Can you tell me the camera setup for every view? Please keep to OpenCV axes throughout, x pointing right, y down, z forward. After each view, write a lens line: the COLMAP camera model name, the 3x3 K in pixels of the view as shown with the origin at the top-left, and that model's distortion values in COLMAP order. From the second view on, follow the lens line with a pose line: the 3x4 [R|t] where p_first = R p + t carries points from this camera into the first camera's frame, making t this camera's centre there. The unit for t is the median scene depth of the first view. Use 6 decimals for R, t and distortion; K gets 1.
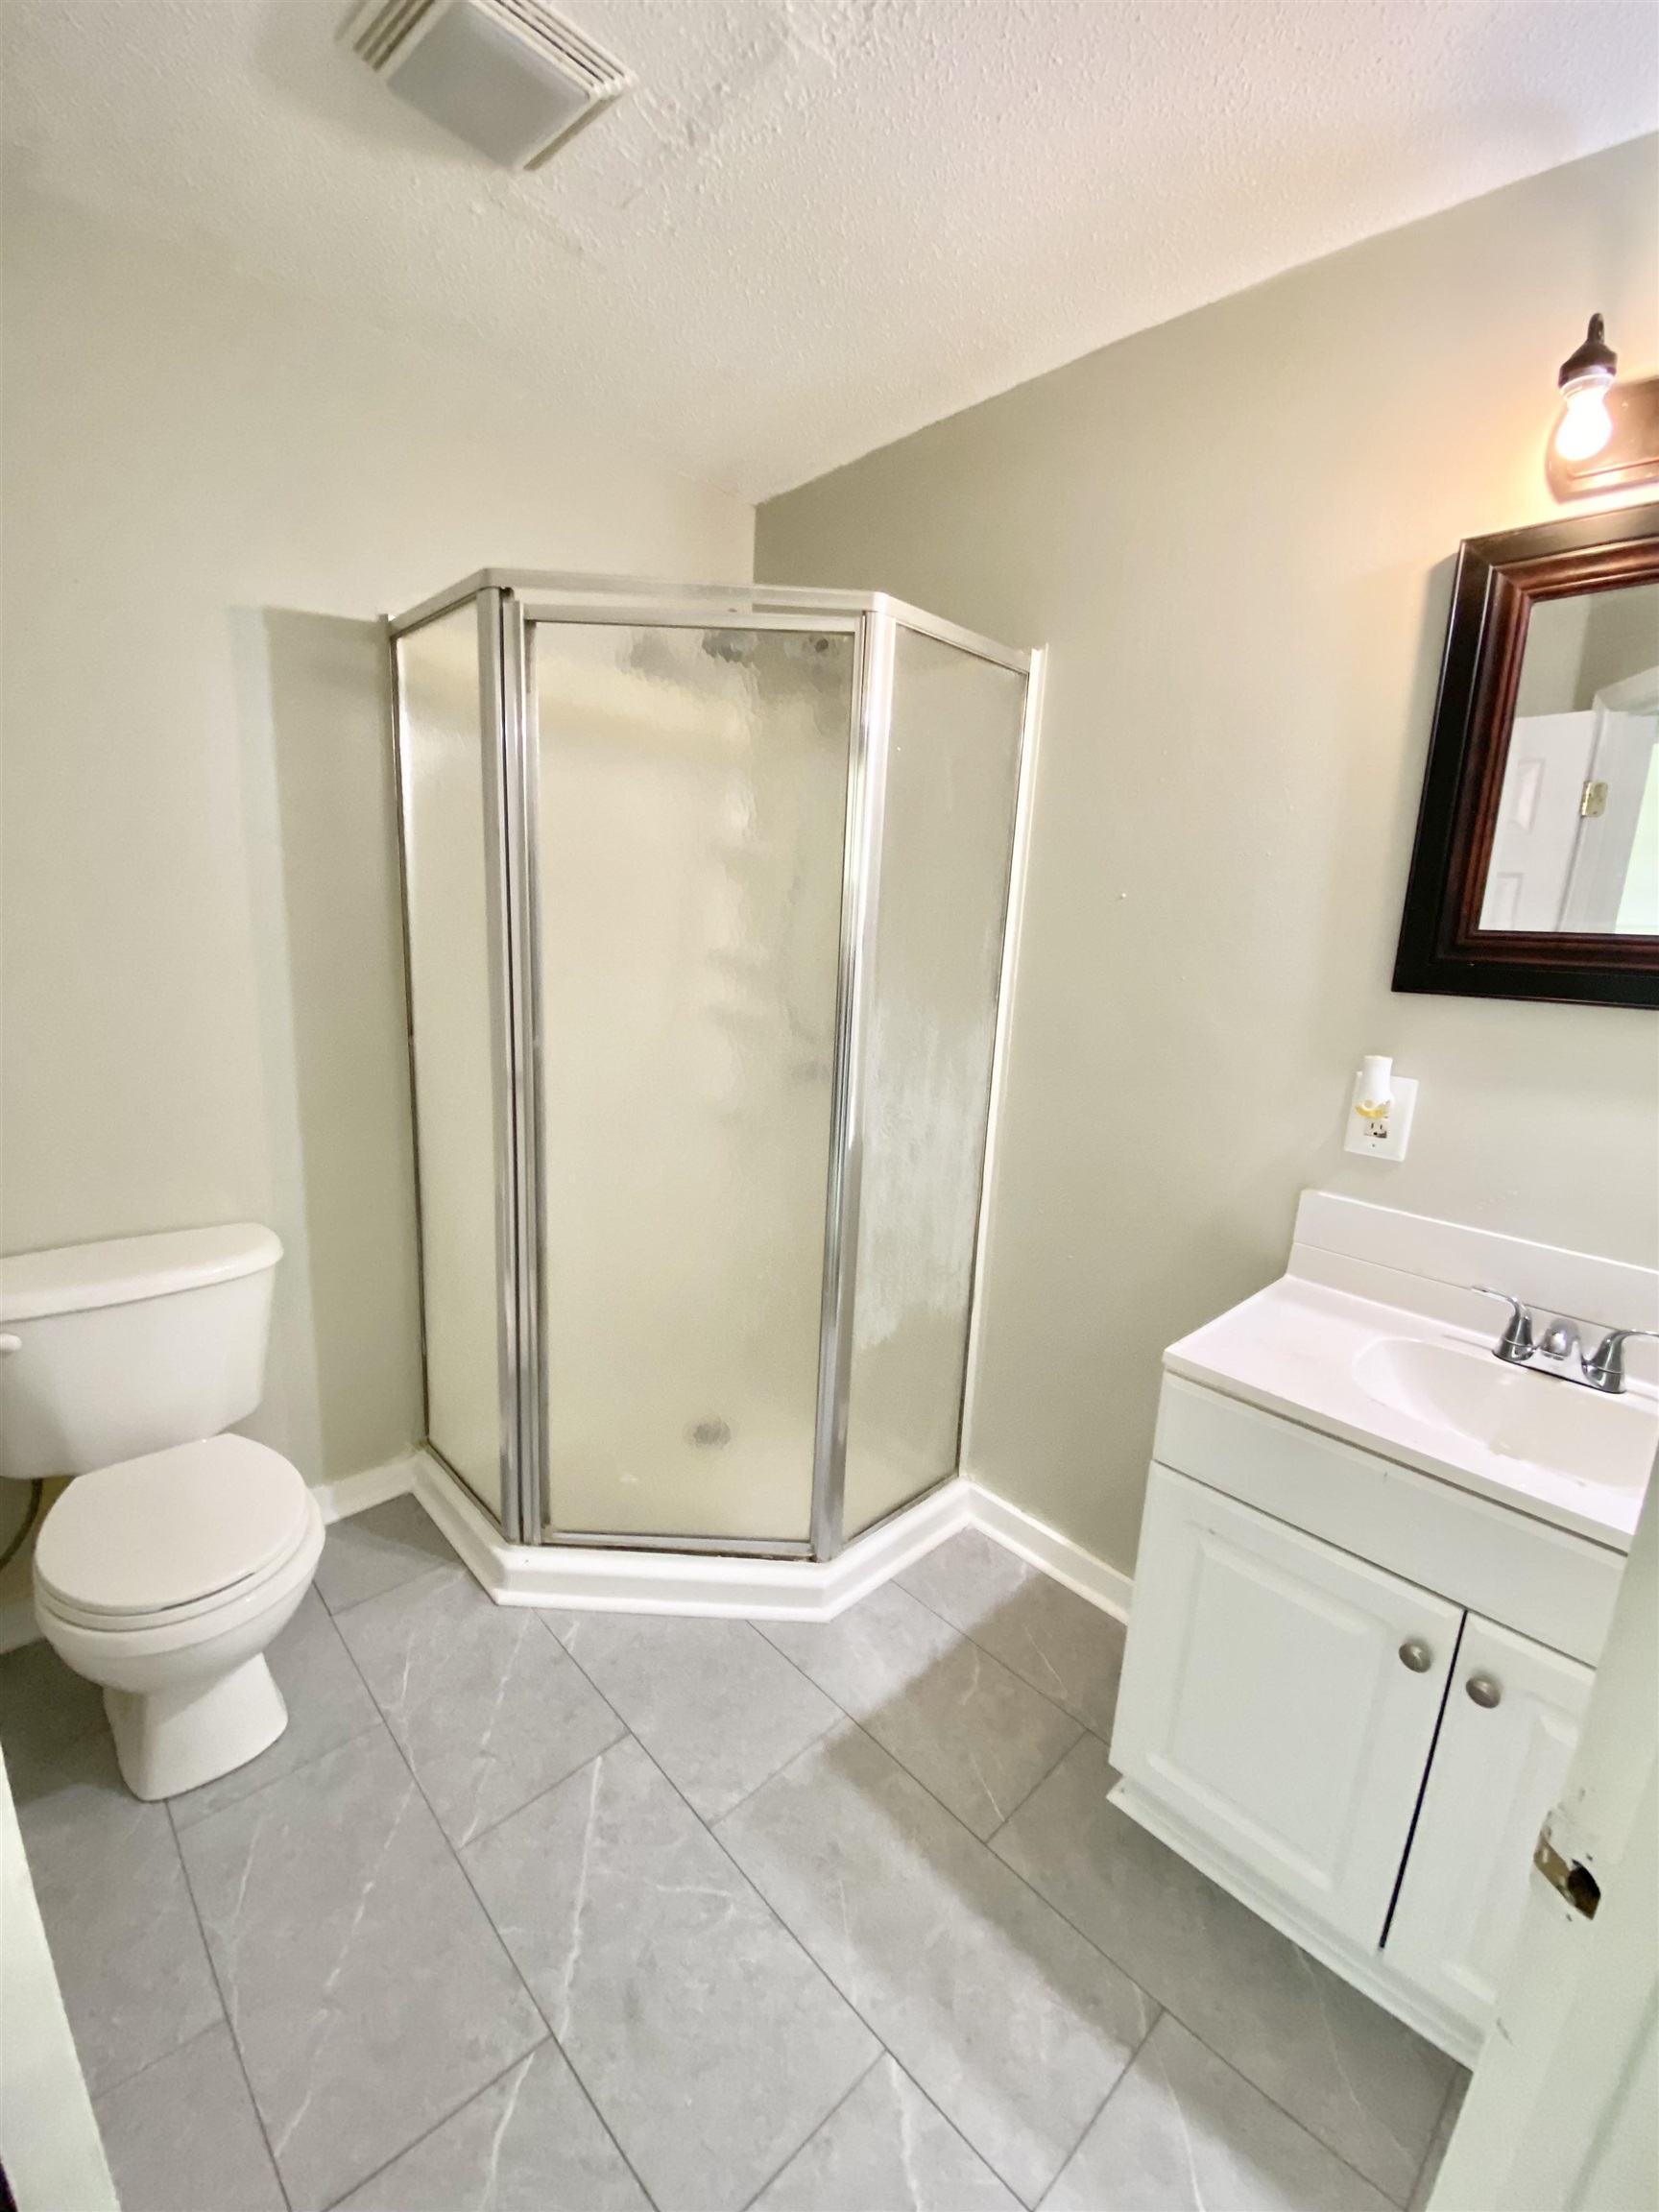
lens RADIAL K [[920.7, 0, 876.1], [0, 920.7, 1110.2], [0, 0, 1]] dist [-0.002894, -0.009300]
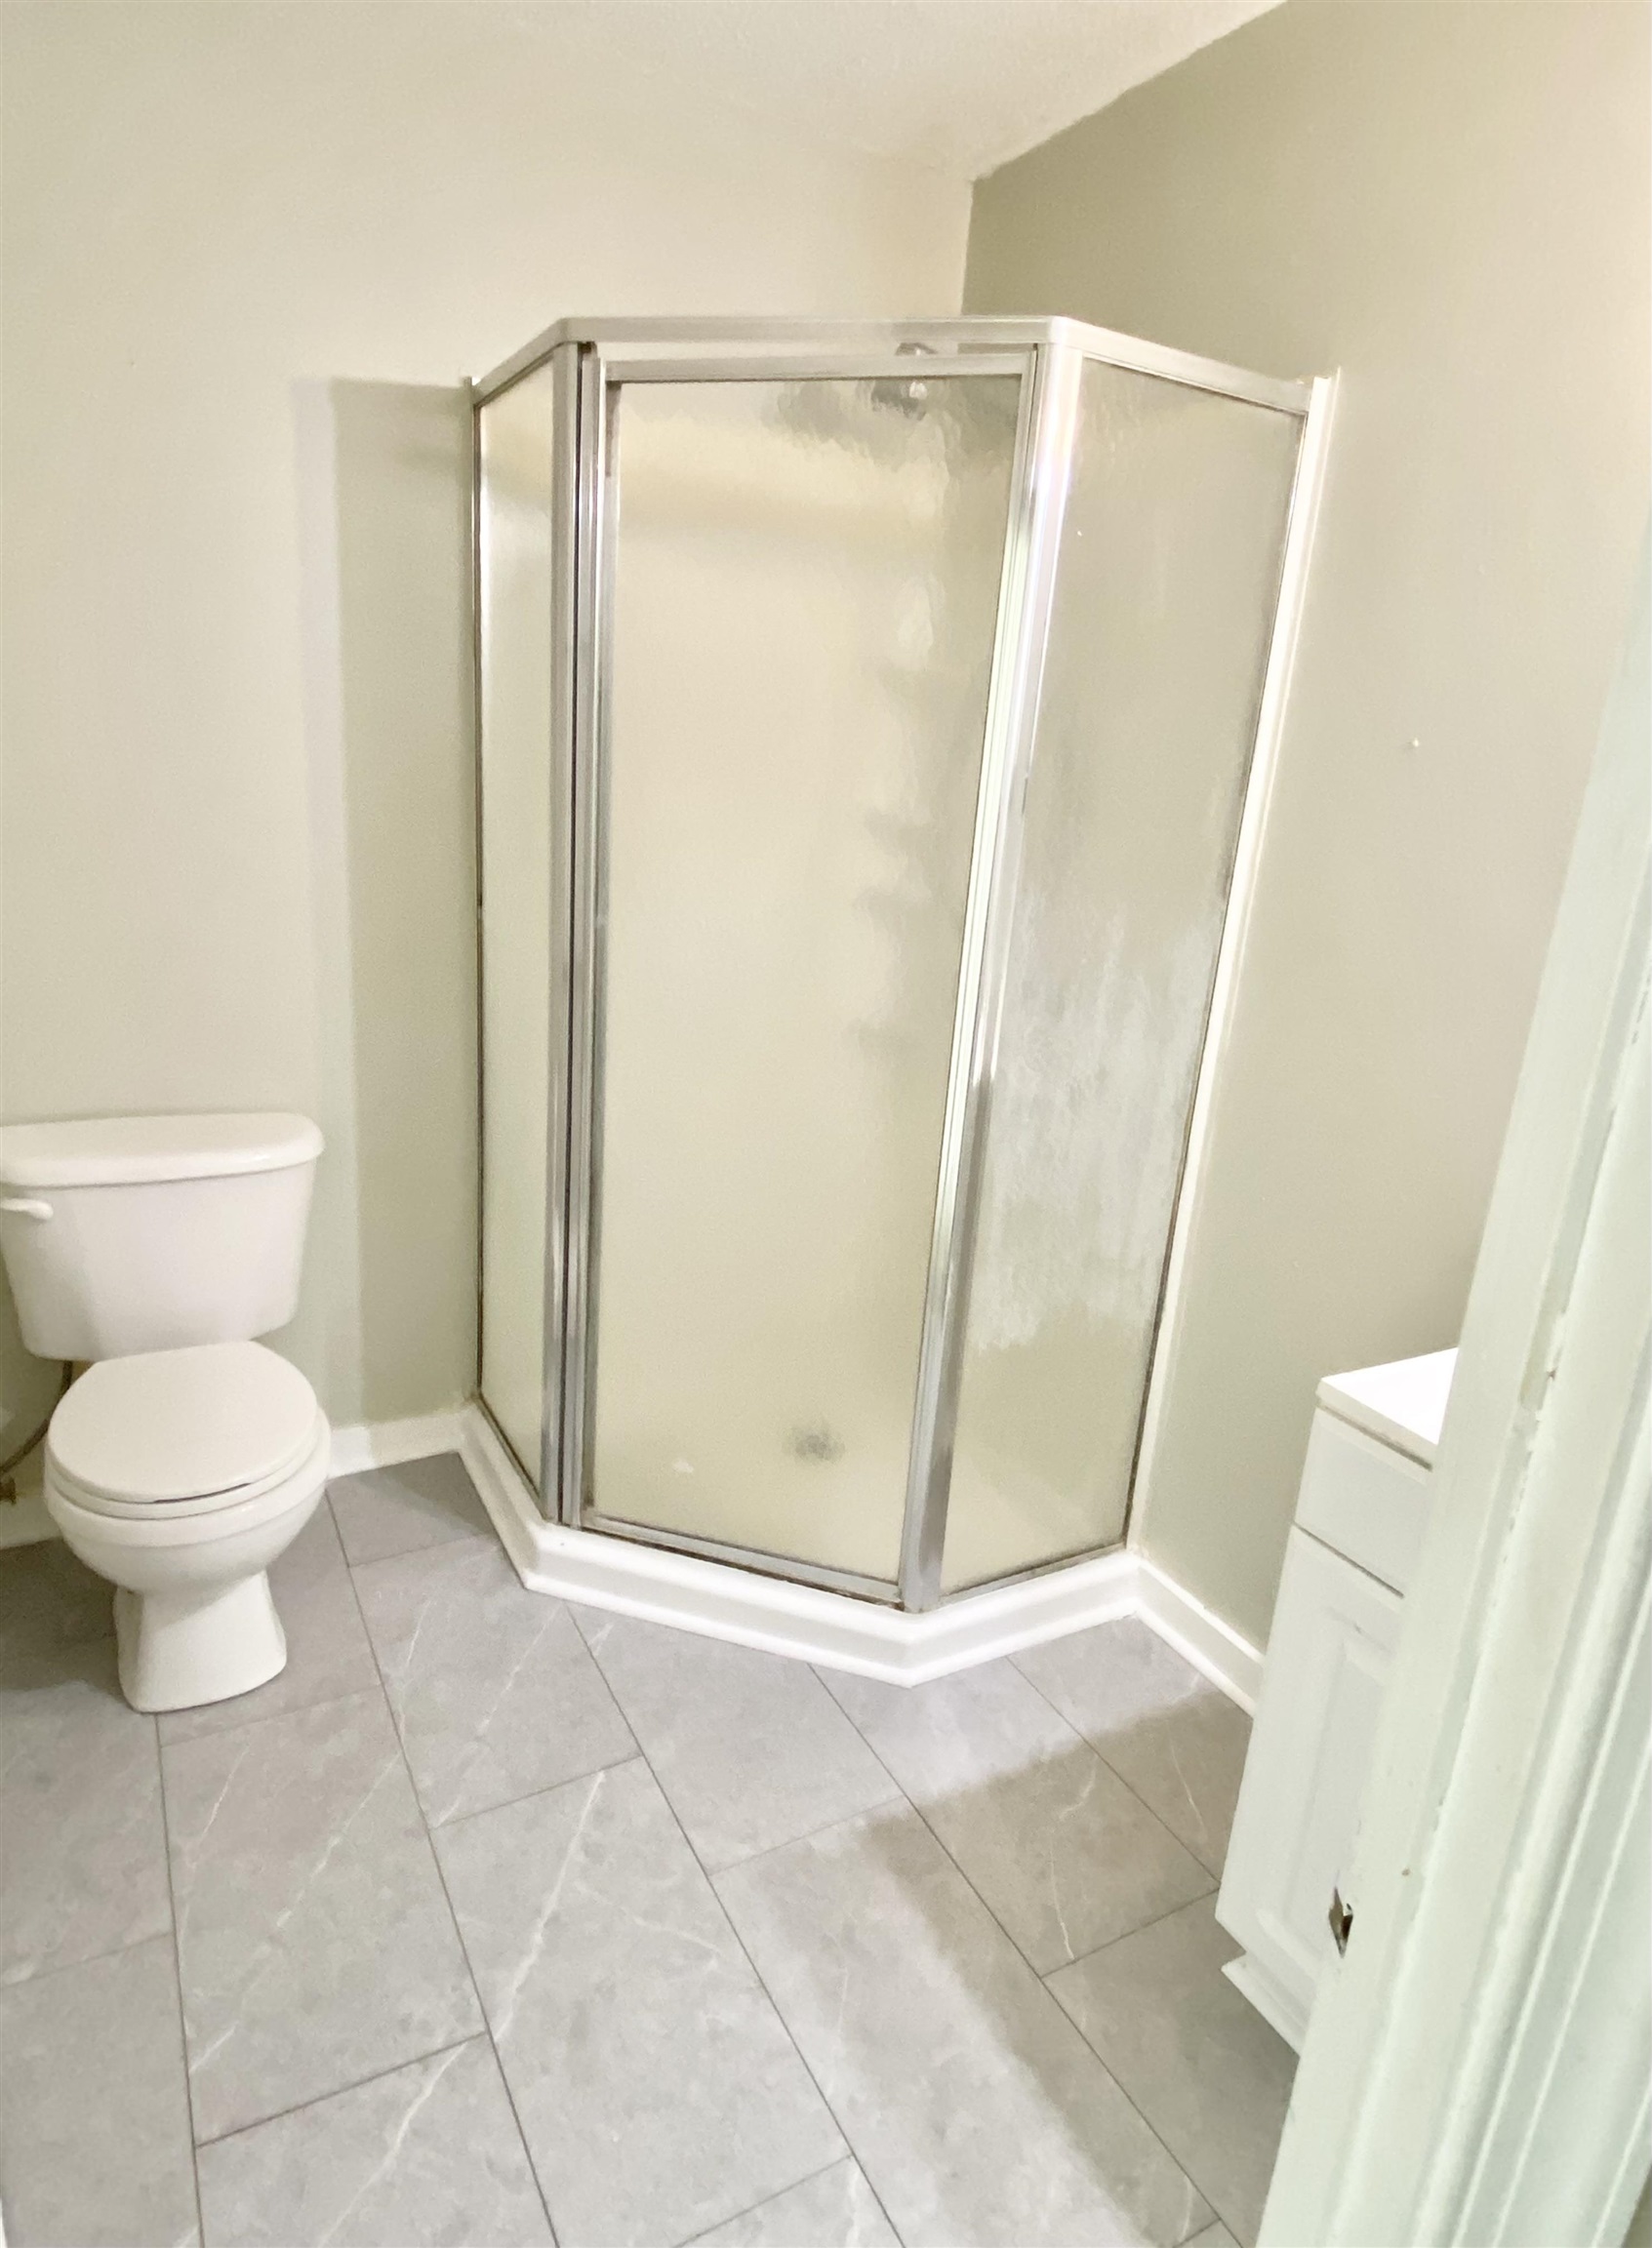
lens RADIAL K [[1294.4, 0, 822.8], [0, 1294.4, 1130.7], [0, 0, 1]] dist [0.002784, -0.011212]
pose [[0.962724, 0.091300, -0.254611, 0.126498], [-0.074832, 0.994473, 0.073652, 0.013585], [0.259928, -0.051853, 0.964235, -0.059296]]
